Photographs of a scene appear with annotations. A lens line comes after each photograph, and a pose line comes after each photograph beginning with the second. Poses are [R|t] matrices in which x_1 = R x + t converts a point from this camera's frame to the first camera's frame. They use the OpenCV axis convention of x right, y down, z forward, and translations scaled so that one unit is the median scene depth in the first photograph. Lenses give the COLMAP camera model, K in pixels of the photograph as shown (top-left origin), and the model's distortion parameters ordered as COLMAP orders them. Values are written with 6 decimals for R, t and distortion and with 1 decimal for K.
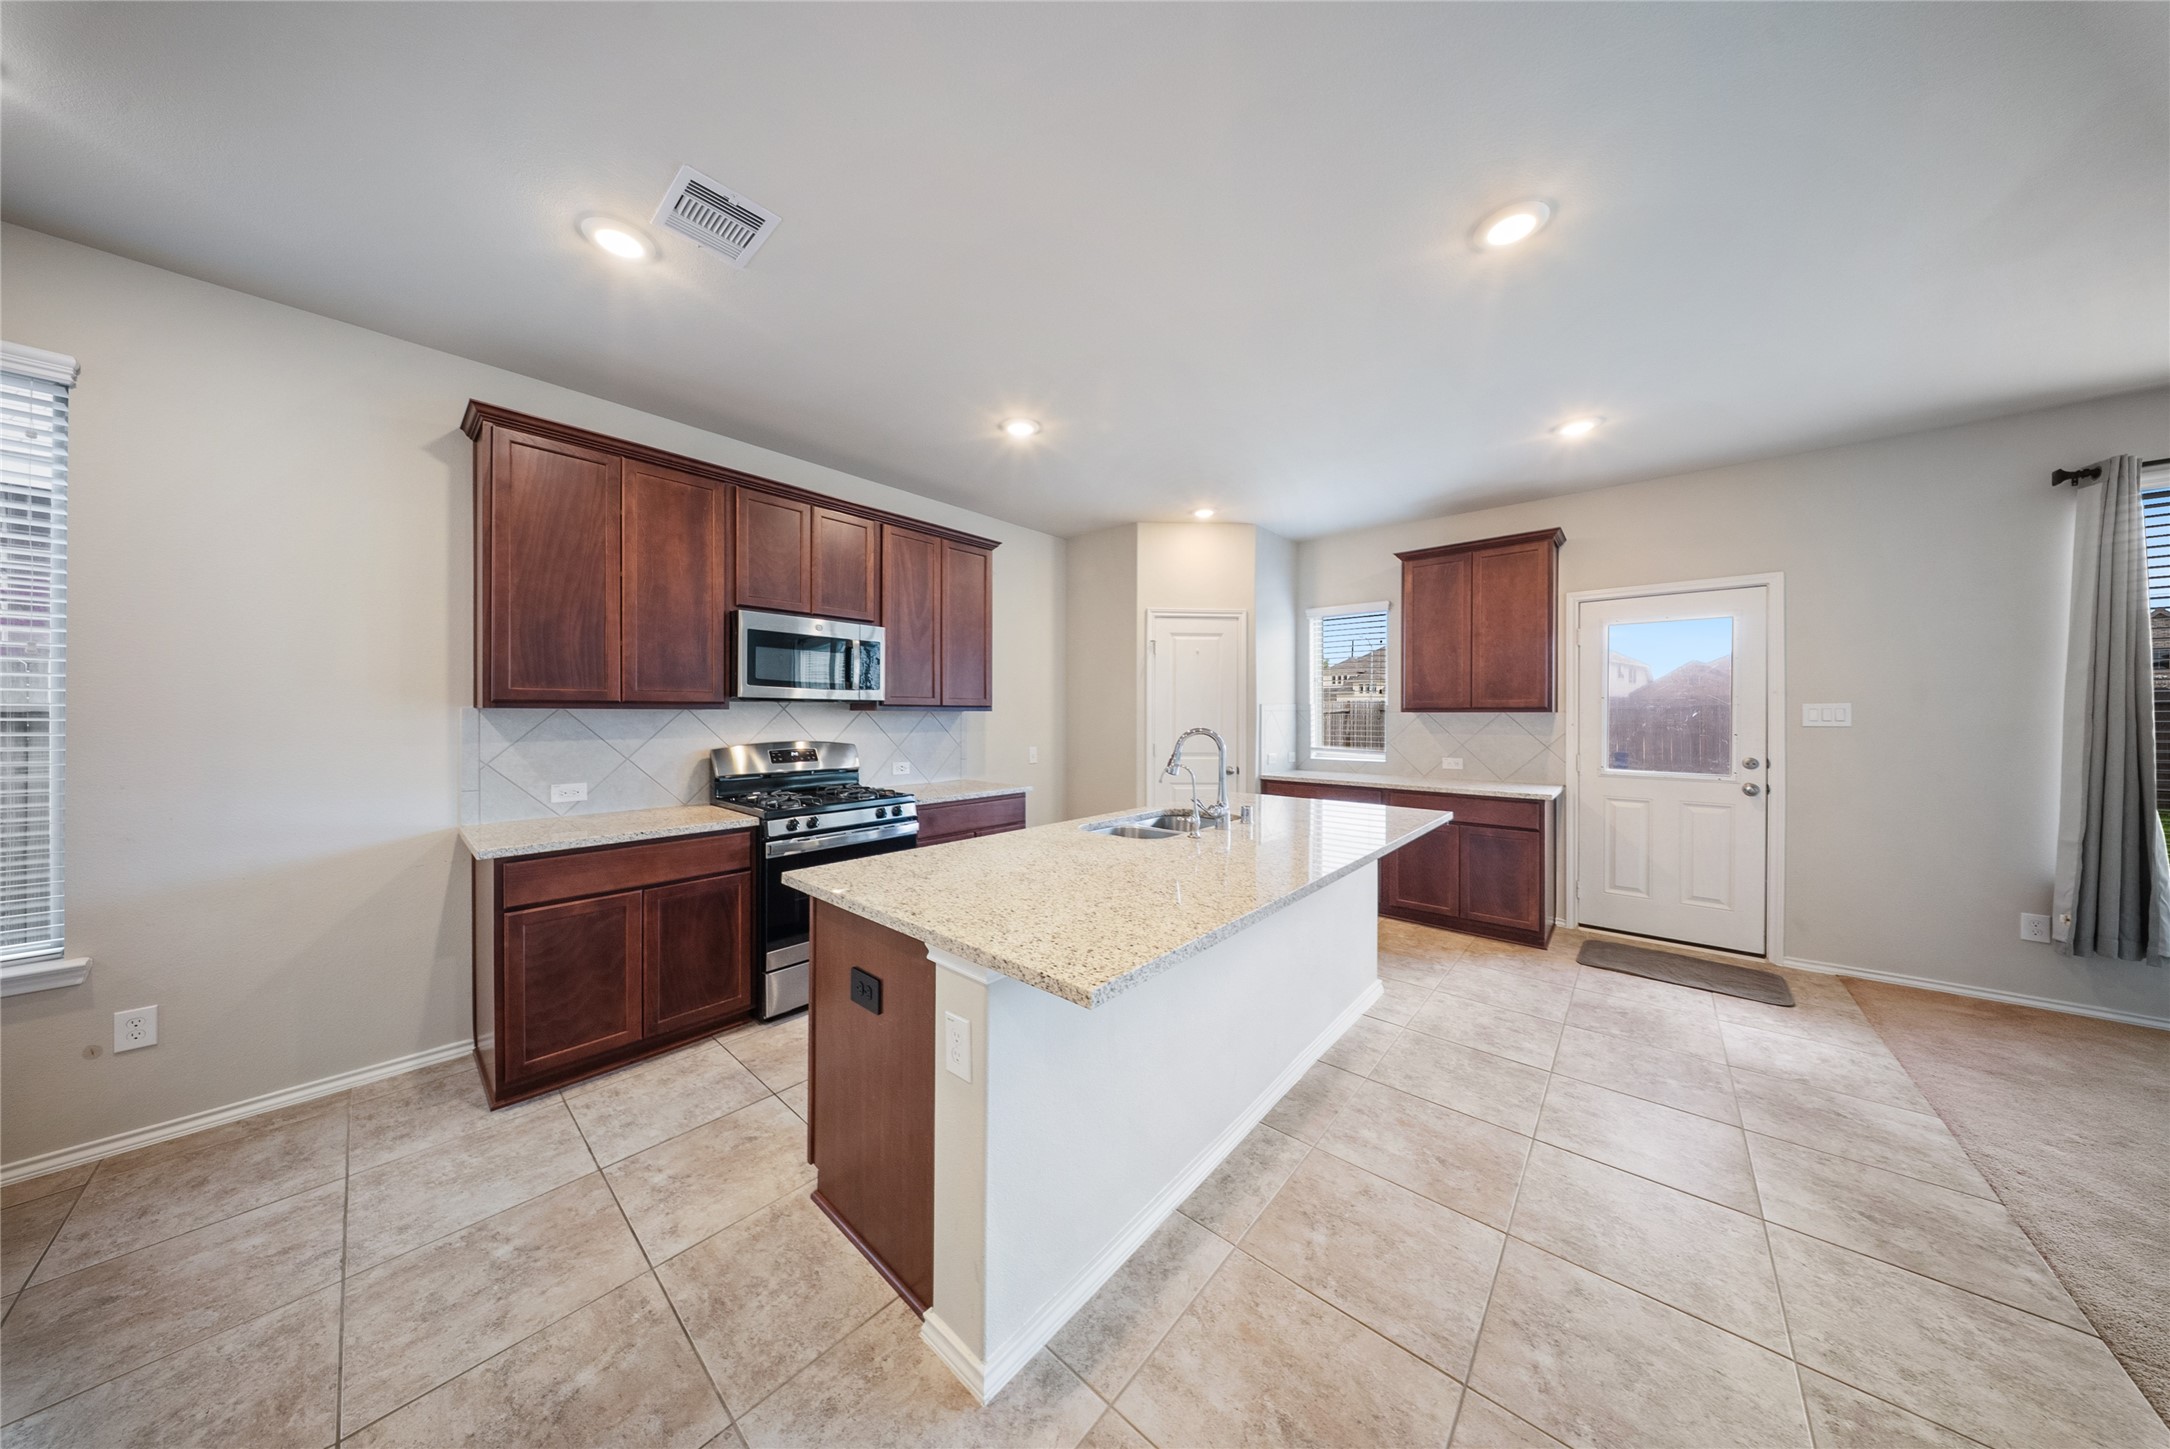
lens RADIAL K [[638.2, 0, 1077.2], [0, 638.2, 719.0], [0, 0, 1]] dist [-0.001082, -0.000096]
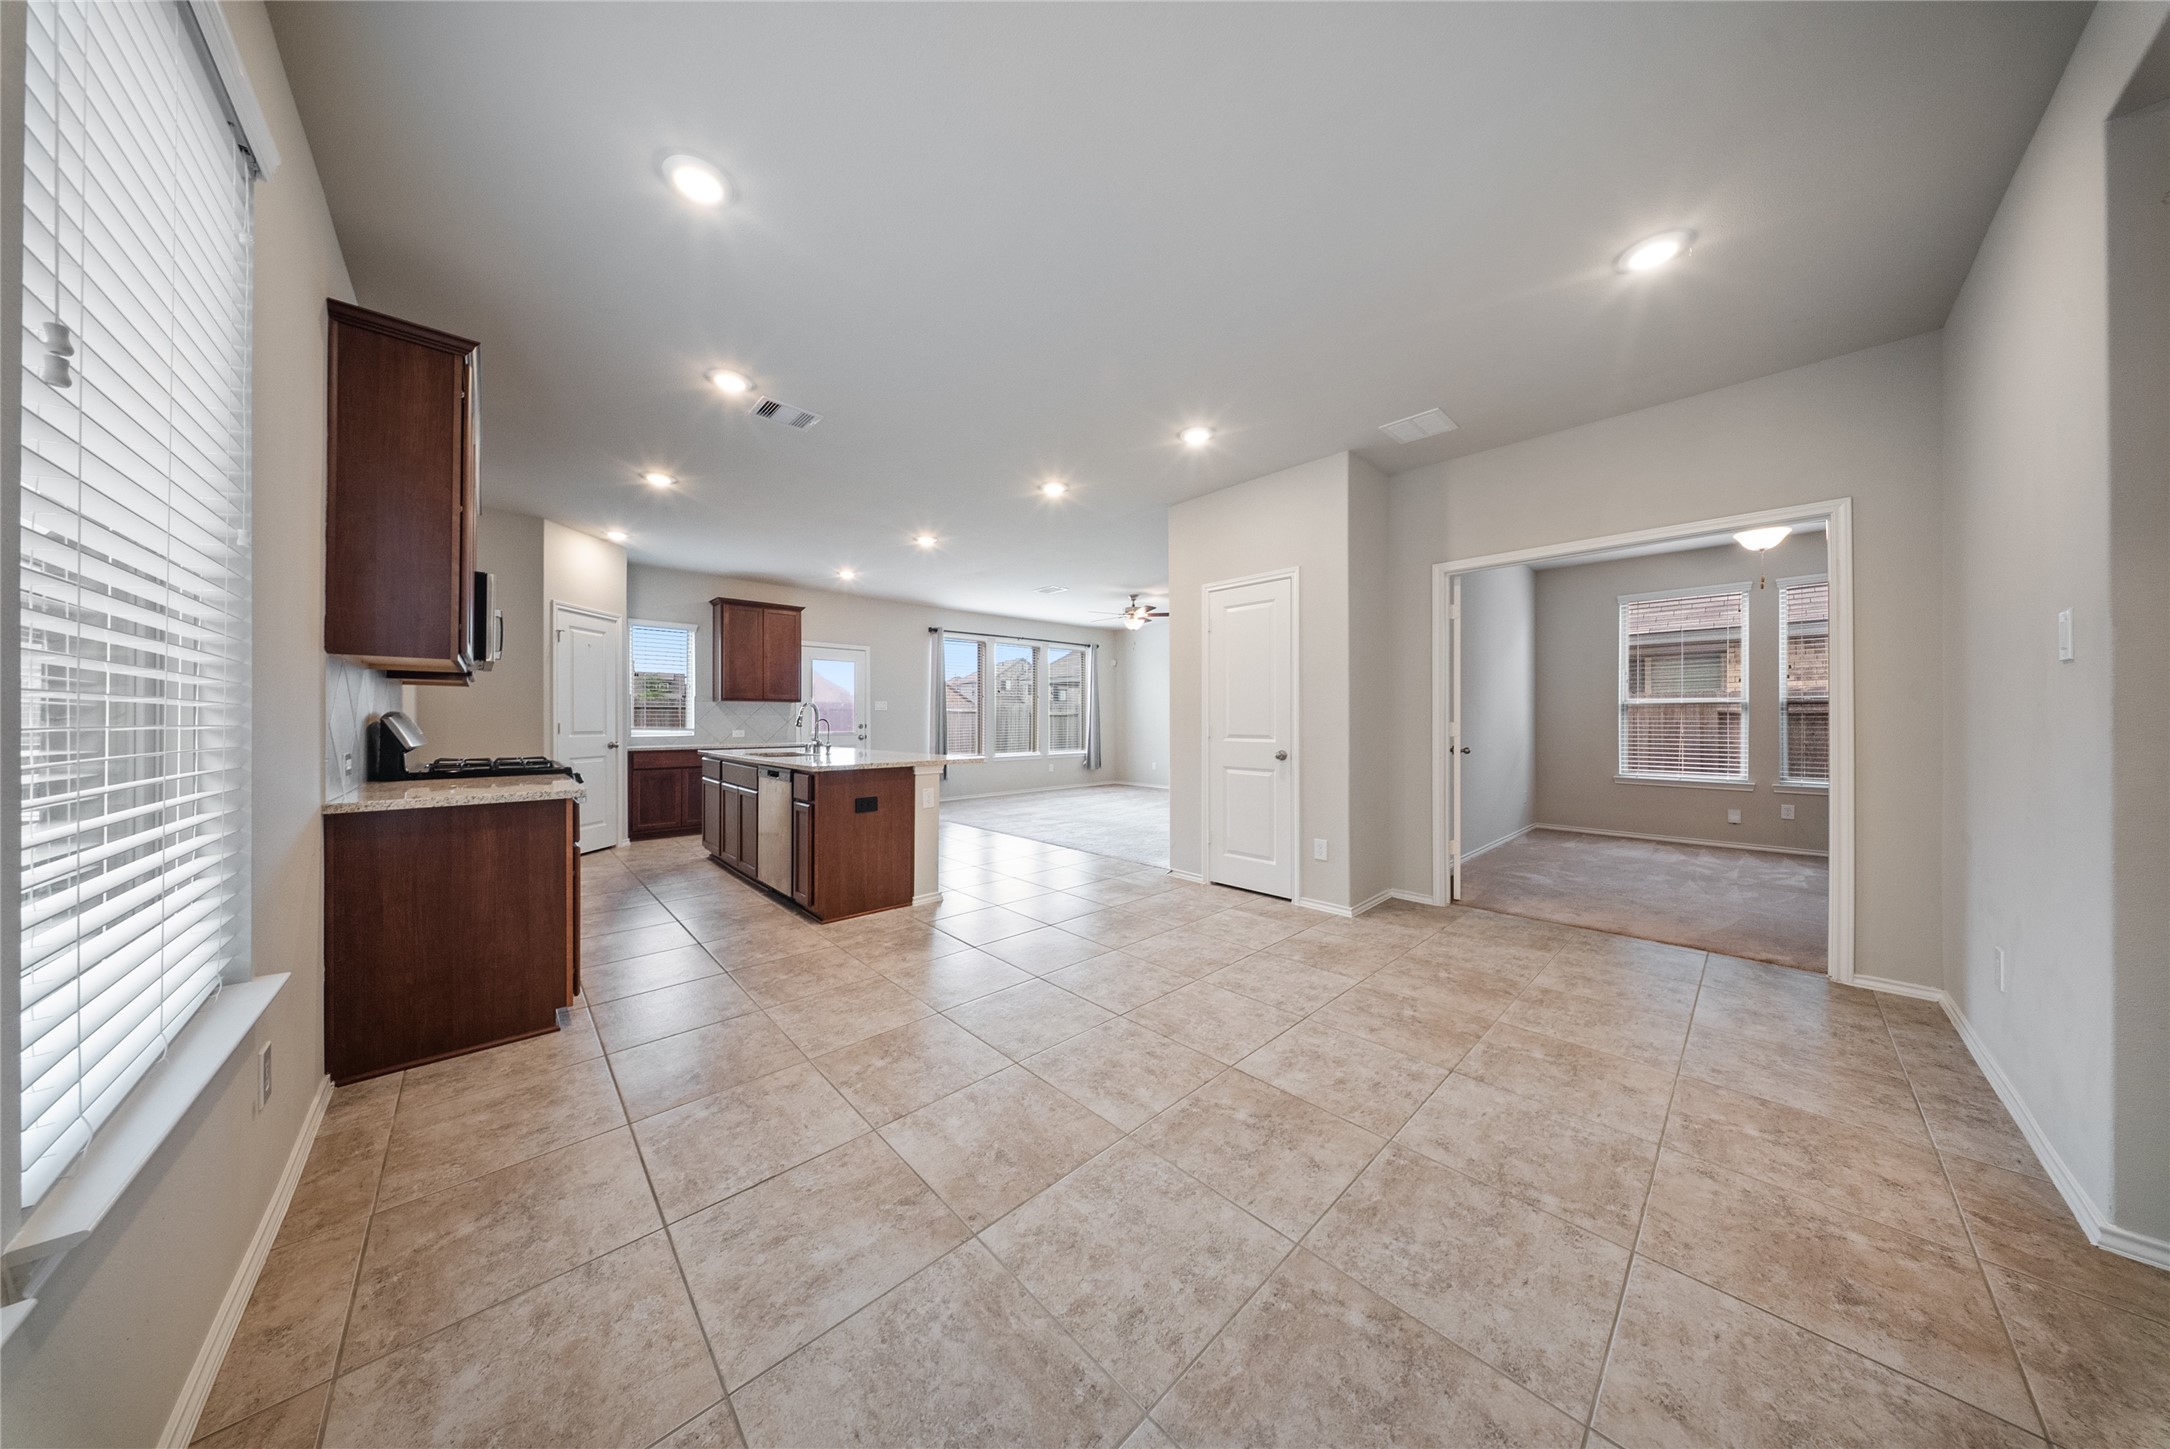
lens RADIAL K [[638.2, 0, 1077.2], [0, 638.2, 719.0], [0, 0, 1]] dist [-0.001082, -0.000096]
pose [[0.091358, -0.000311, 0.995818, -1.381564], [0.004739, 0.999989, -0.000122, 0.054881], [-0.995807, 0.004730, 0.091358, 0.000452]]
